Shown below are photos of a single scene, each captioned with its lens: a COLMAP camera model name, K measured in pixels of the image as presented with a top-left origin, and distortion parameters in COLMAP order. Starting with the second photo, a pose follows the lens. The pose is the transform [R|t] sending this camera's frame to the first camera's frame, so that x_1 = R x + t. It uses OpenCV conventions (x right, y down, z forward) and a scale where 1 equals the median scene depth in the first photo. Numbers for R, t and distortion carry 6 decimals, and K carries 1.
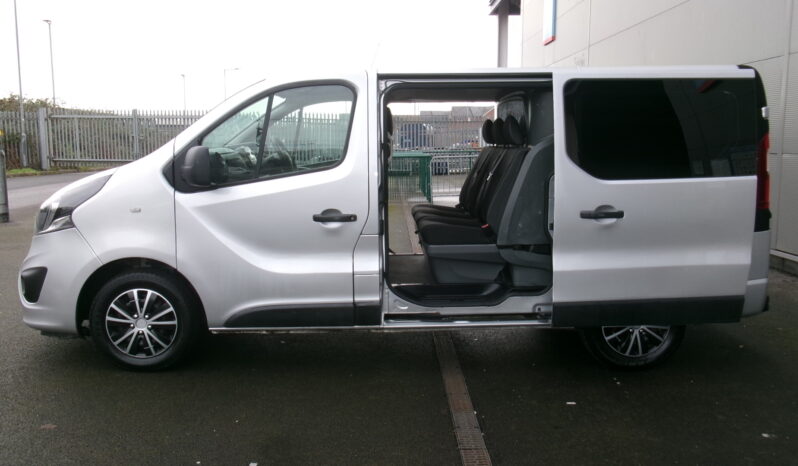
lens RADIAL K [[706.6, 0, 398.3], [0, 706.6, 229.5], [0, 0, 1]] dist [0.013131, 0.017325]
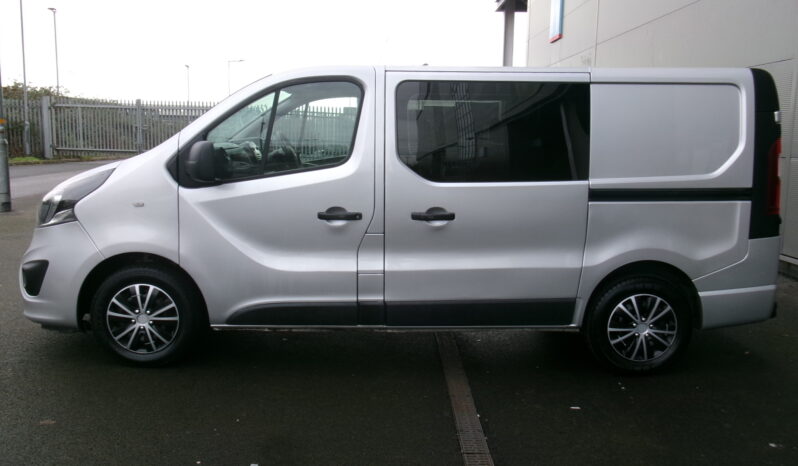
lens RADIAL K [[706.6, 0, 397.8], [0, 706.6, 229.7], [0, 0, 1]] dist [0.013131, 0.017325]
pose [[0.999829, 0.018324, -0.002608, -0.005581], [-0.018304, 0.999803, 0.007652, -0.006105], [0.002748, -0.007603, 0.999967, 0.010967]]
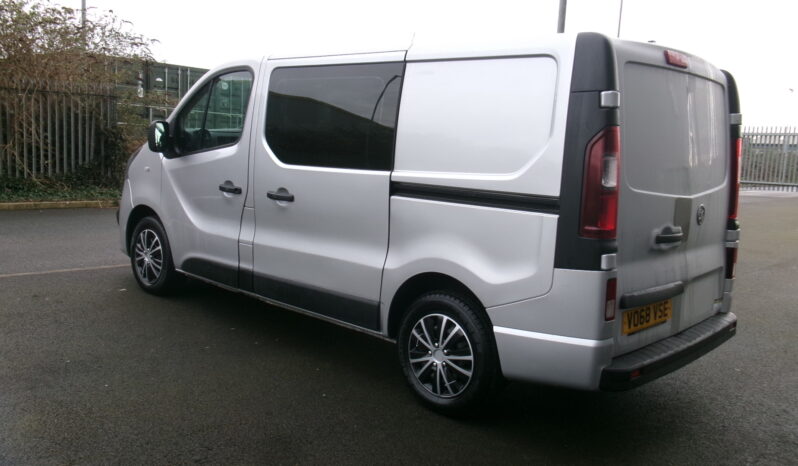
lens RADIAL K [[706.6, 0, 396.7], [0, 706.6, 239.8], [0, 0, 1]] dist [0.013131, 0.017325]
pose [[0.694052, 0.145437, -0.705081, 0.885528], [-0.151284, 0.986978, 0.054666, -0.037629], [0.703850, 0.068726, 0.707016, 0.387136]]
